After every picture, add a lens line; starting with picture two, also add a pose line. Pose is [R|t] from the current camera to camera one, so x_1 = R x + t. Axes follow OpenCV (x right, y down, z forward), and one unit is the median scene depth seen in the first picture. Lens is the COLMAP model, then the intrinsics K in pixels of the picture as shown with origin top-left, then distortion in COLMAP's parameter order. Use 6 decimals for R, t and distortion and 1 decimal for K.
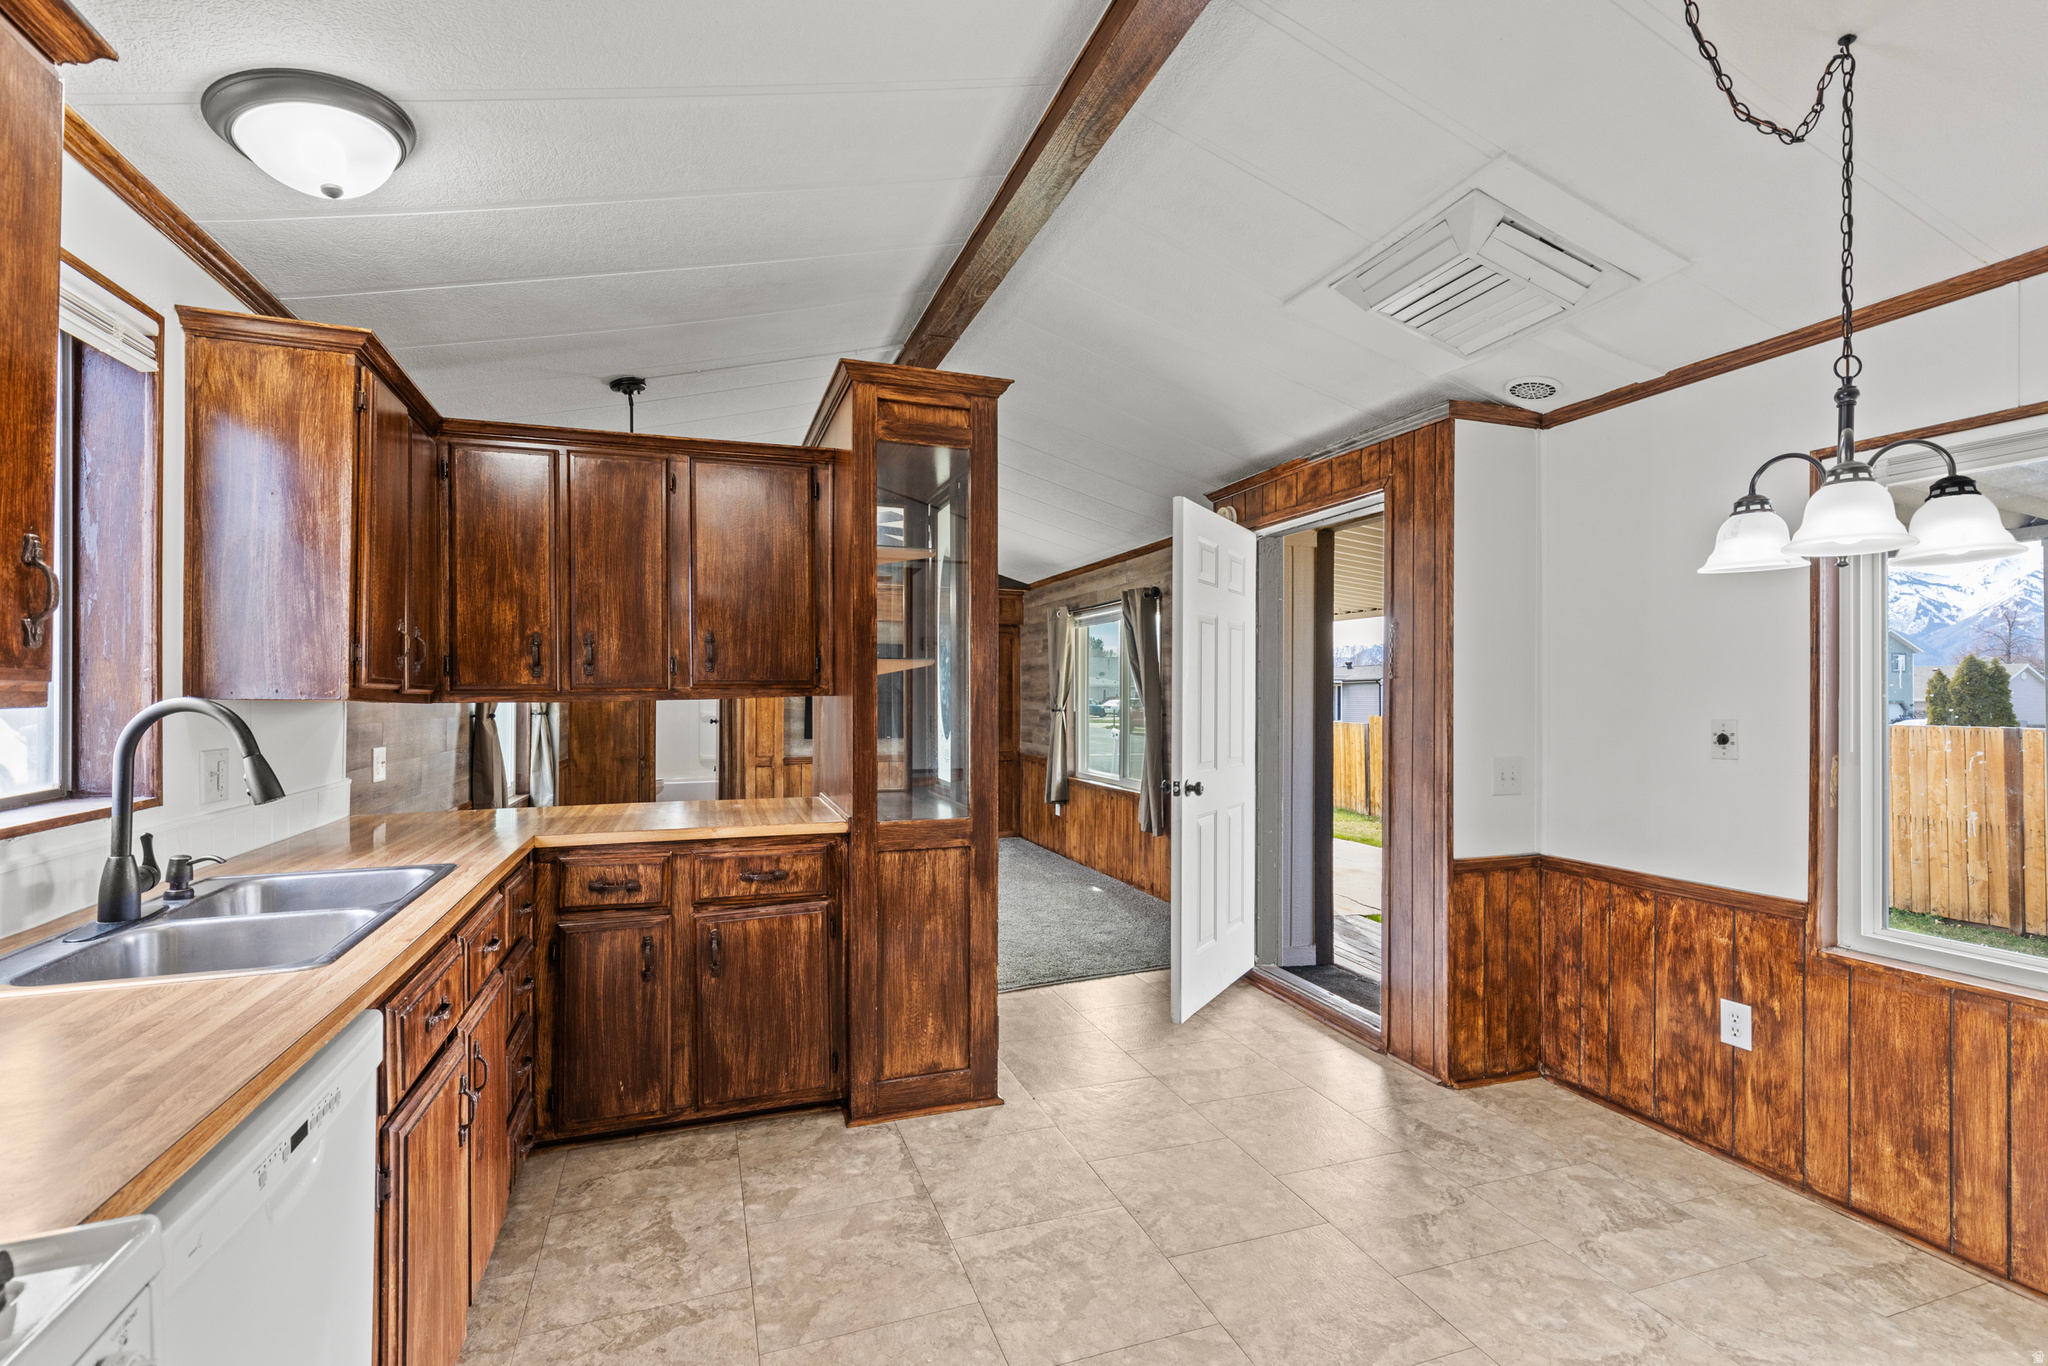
lens RADIAL K [[906.4, 0, 1018.1], [0, 906.4, 690.7], [0, 0, 1]] dist [0.015325, -0.000365]
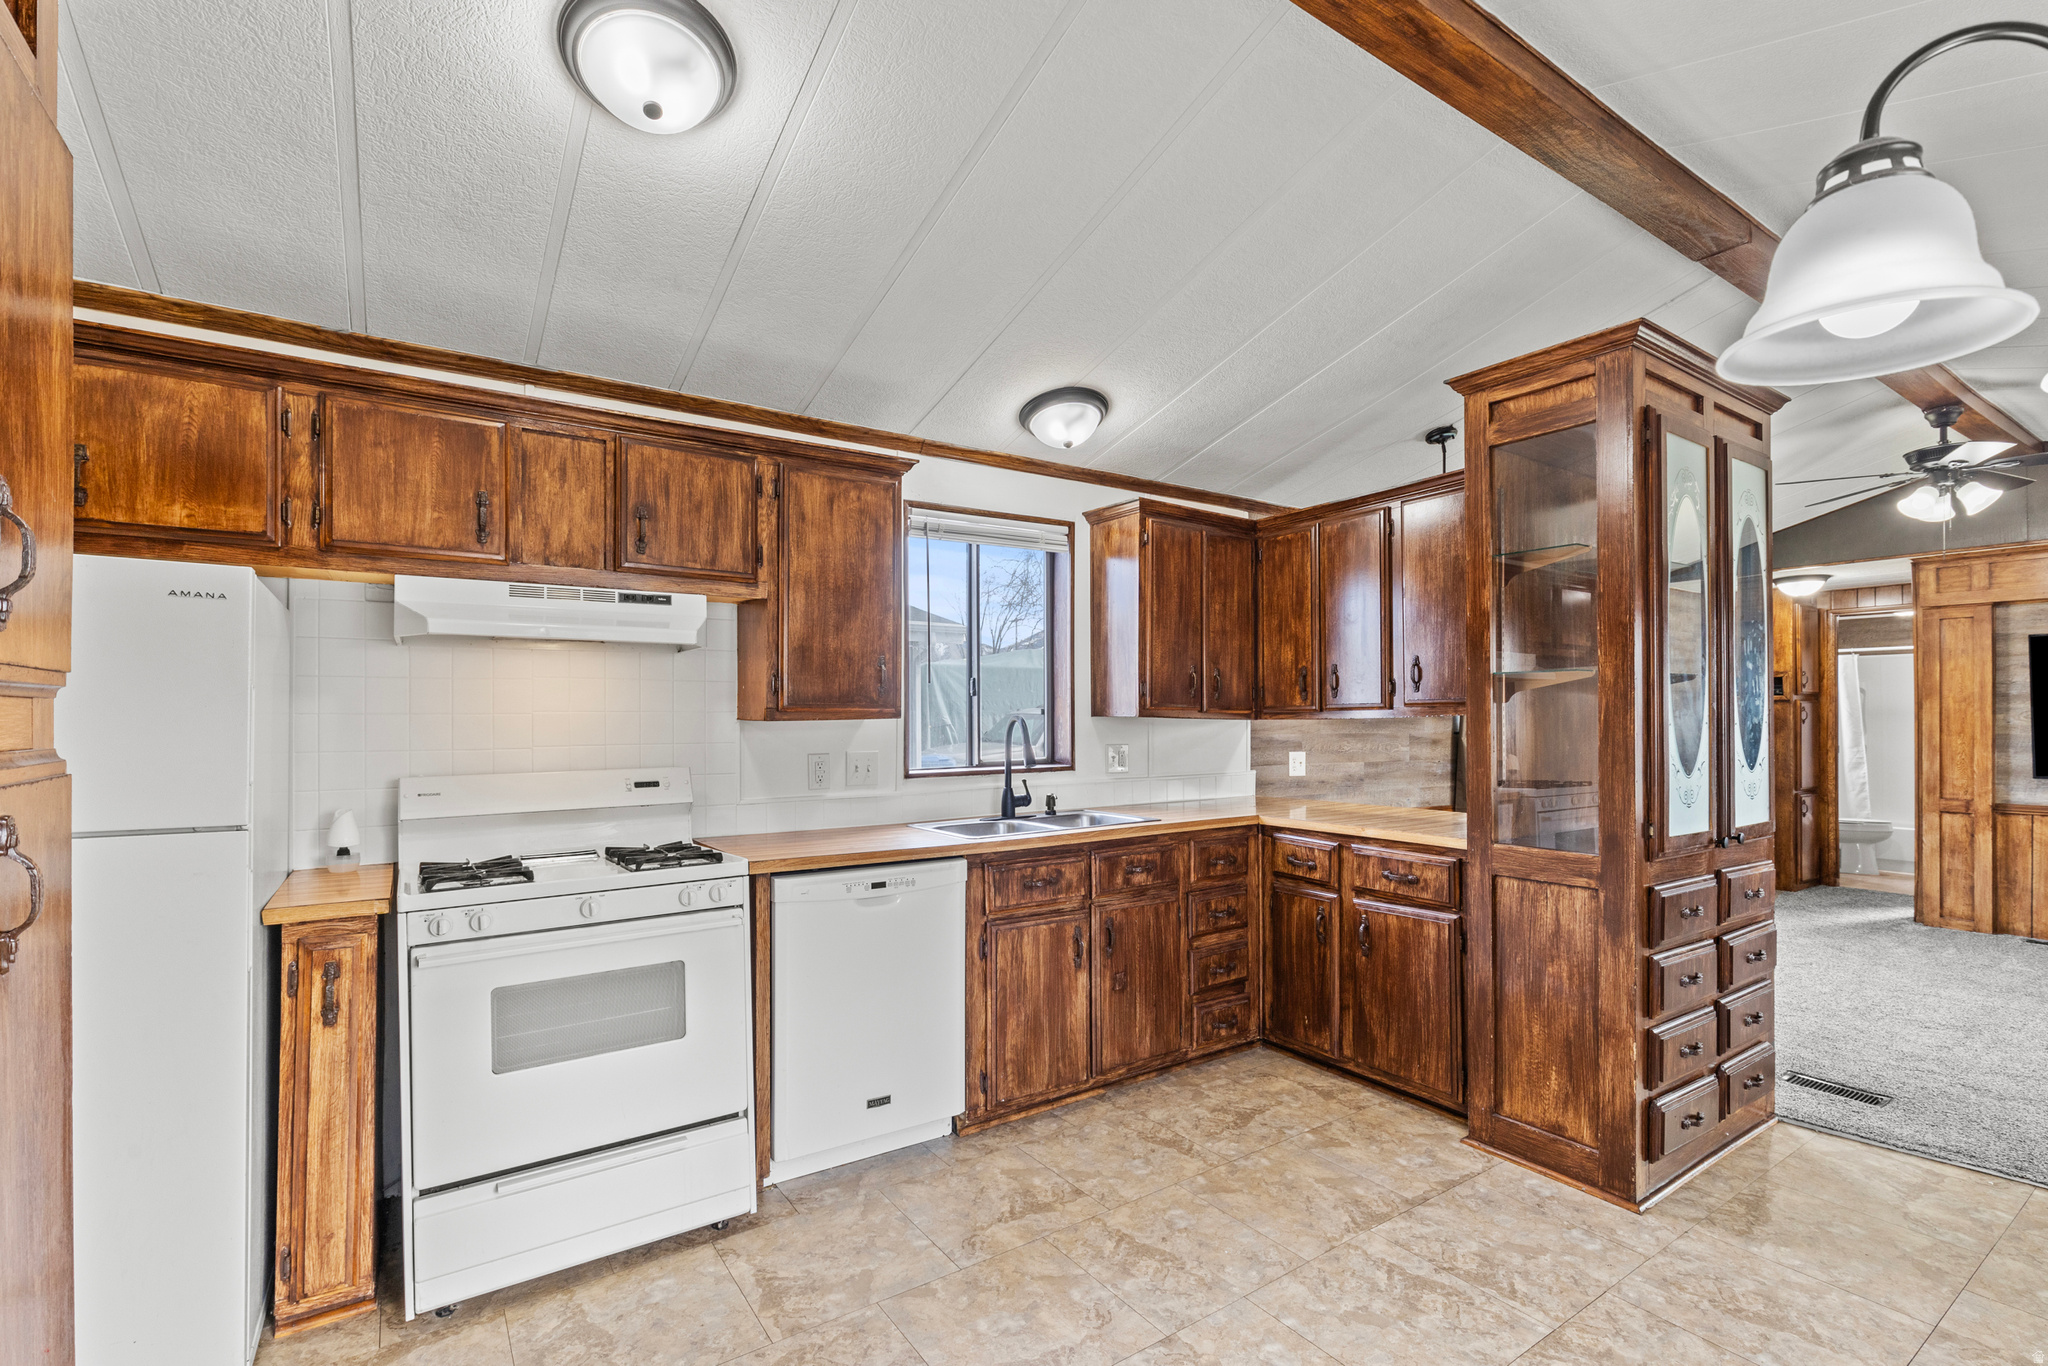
lens RADIAL K [[935.2, 0, 1038.2], [0, 935.2, 715.4], [0, 0, 1]] dist [-0.000574, -0.000764]
pose [[0.260441, -0.004106, -0.965481, 0.671121], [0.006261, 0.999977, -0.002564, 0.008239], [0.965470, -0.005377, 0.260461, 0.274821]]
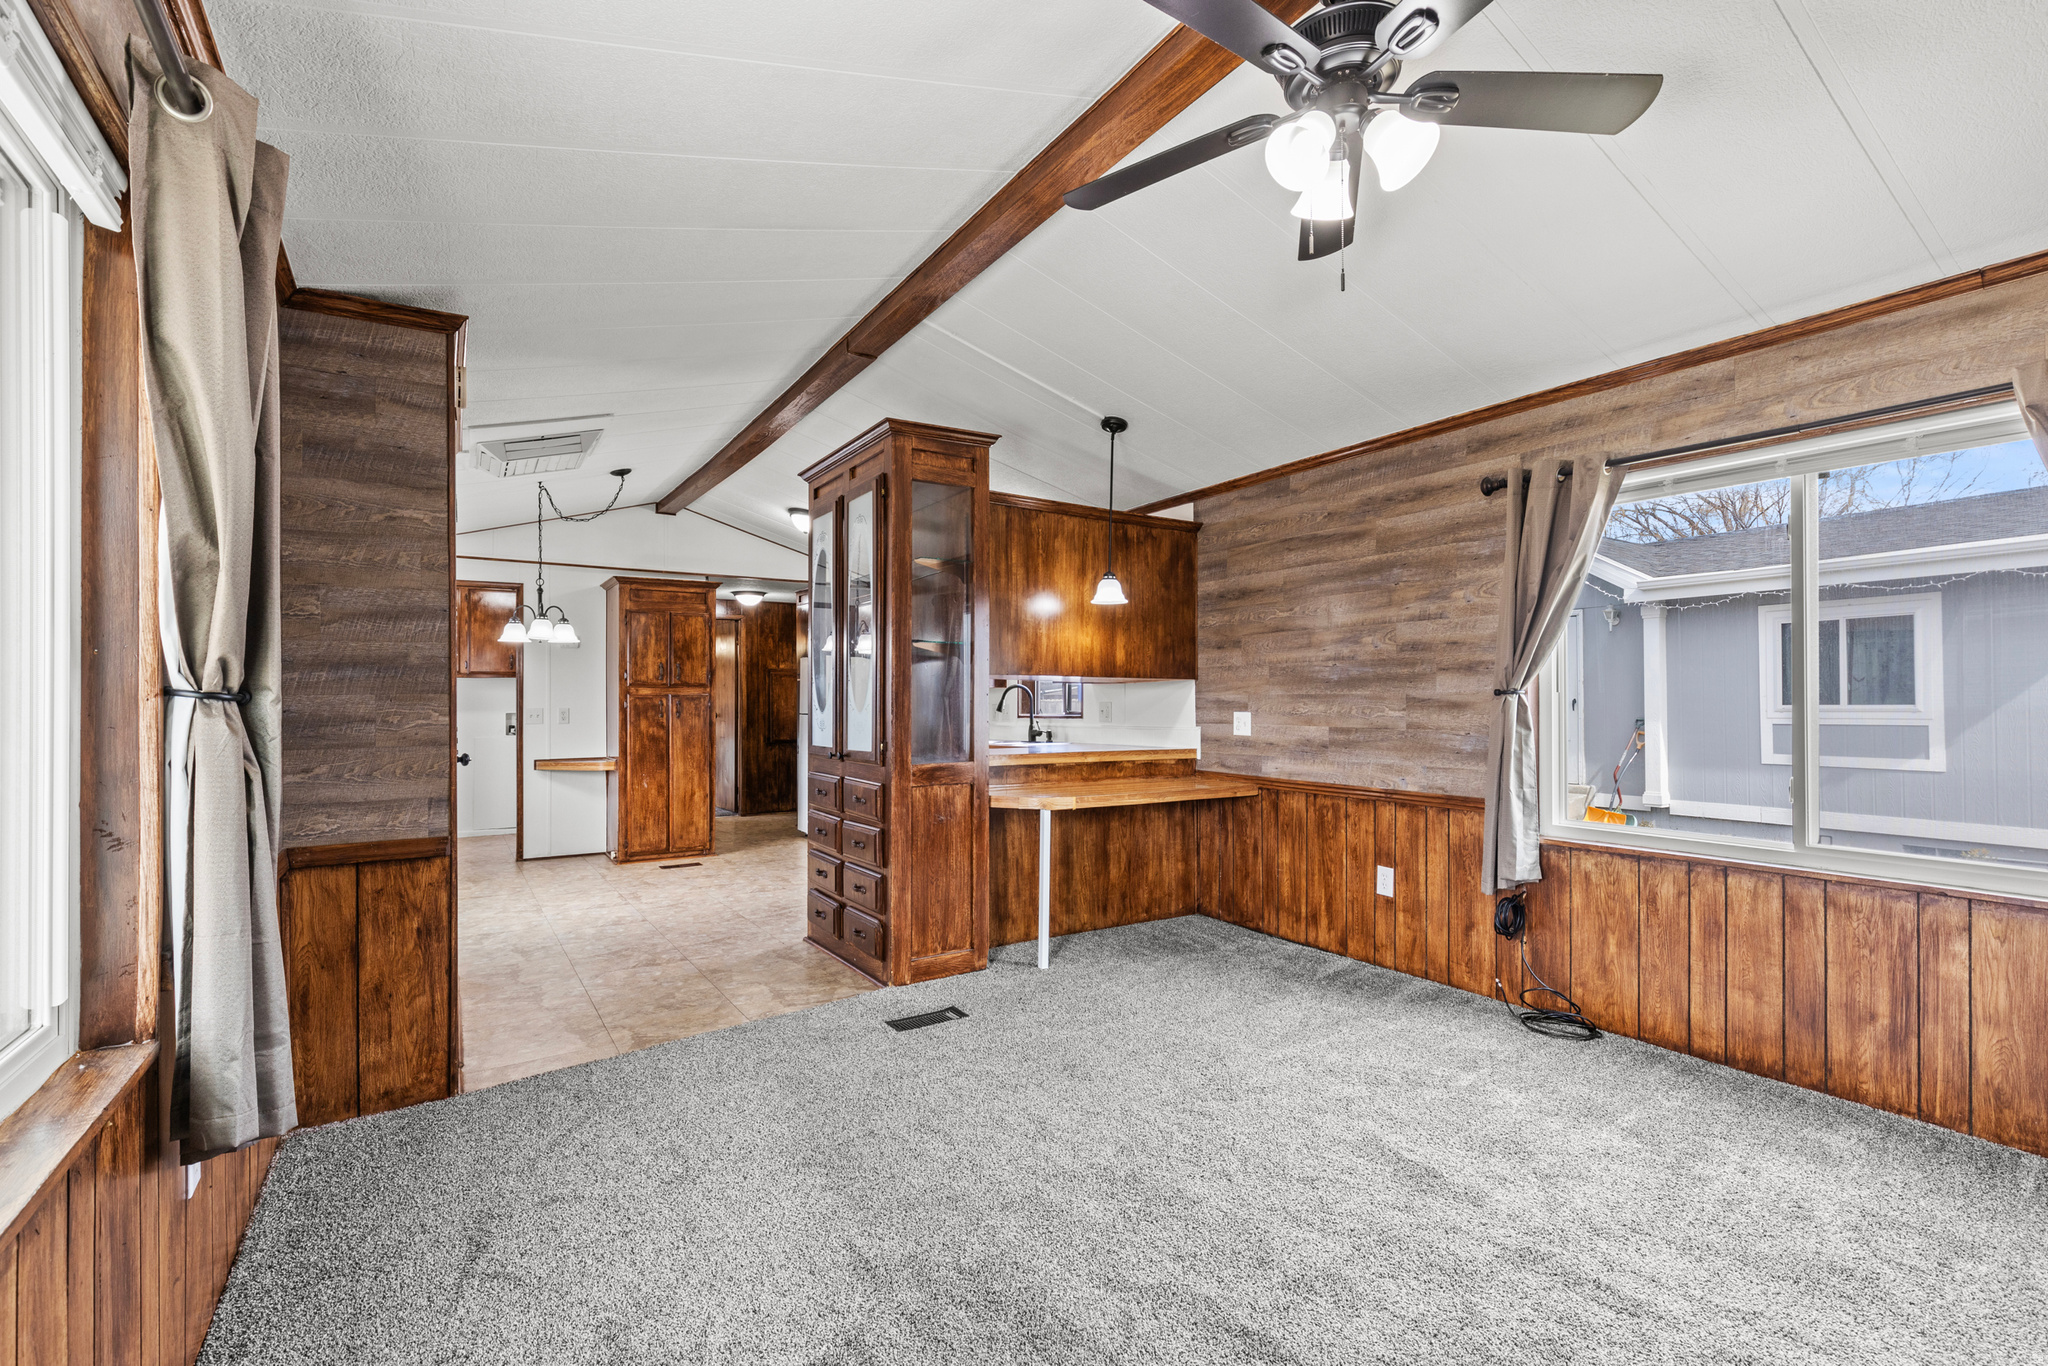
lens RADIAL K [[935.2, 0, 1038.2], [0, 935.2, 715.4], [0, 0, 1]] dist [-0.000574, -0.000764]
pose [[-0.972926, -0.001171, -0.231113, -0.044477], [-0.001344, 0.999999, 0.000592, 0.076638], [0.231112, 0.000887, -0.972927, 2.737312]]
